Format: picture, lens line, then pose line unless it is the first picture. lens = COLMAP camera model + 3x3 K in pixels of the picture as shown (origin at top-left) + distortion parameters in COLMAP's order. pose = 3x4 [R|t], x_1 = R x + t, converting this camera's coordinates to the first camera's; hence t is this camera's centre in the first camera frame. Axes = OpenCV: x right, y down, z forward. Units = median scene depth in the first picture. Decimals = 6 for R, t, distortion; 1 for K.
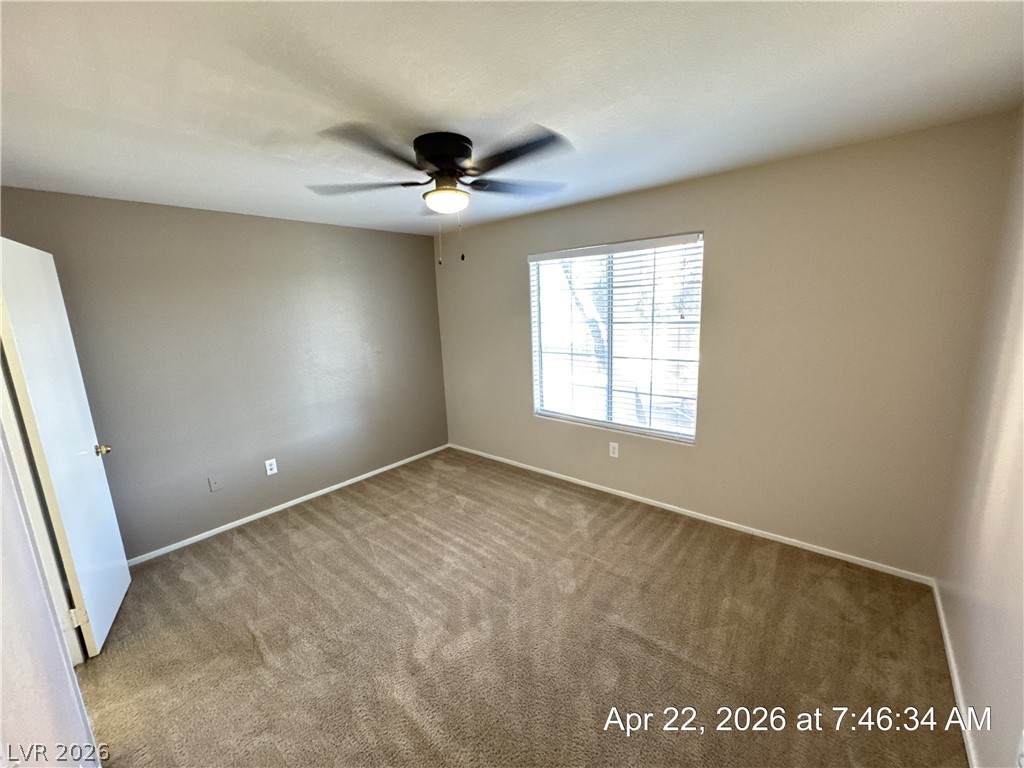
lens RADIAL K [[410.5, 0, 512.0], [0, 410.5, 384.0], [0, 0, 1]] dist [-0.002387, -0.000204]
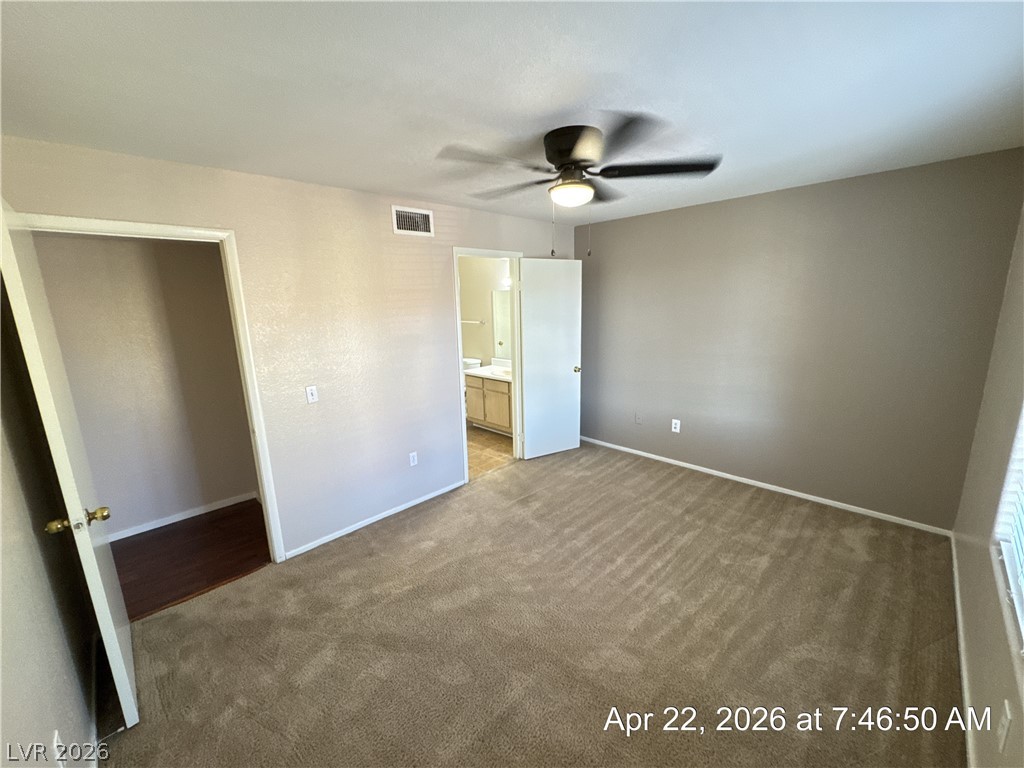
lens RADIAL K [[410.5, 0, 512.0], [0, 410.5, 384.0], [0, 0, 1]] dist [-0.002387, -0.000204]
pose [[-0.069182, 0.246875, -0.966575, 0.566768], [-0.162488, 0.953169, 0.255081, -0.138489], [0.984282, 0.174704, -0.025828, 0.580514]]
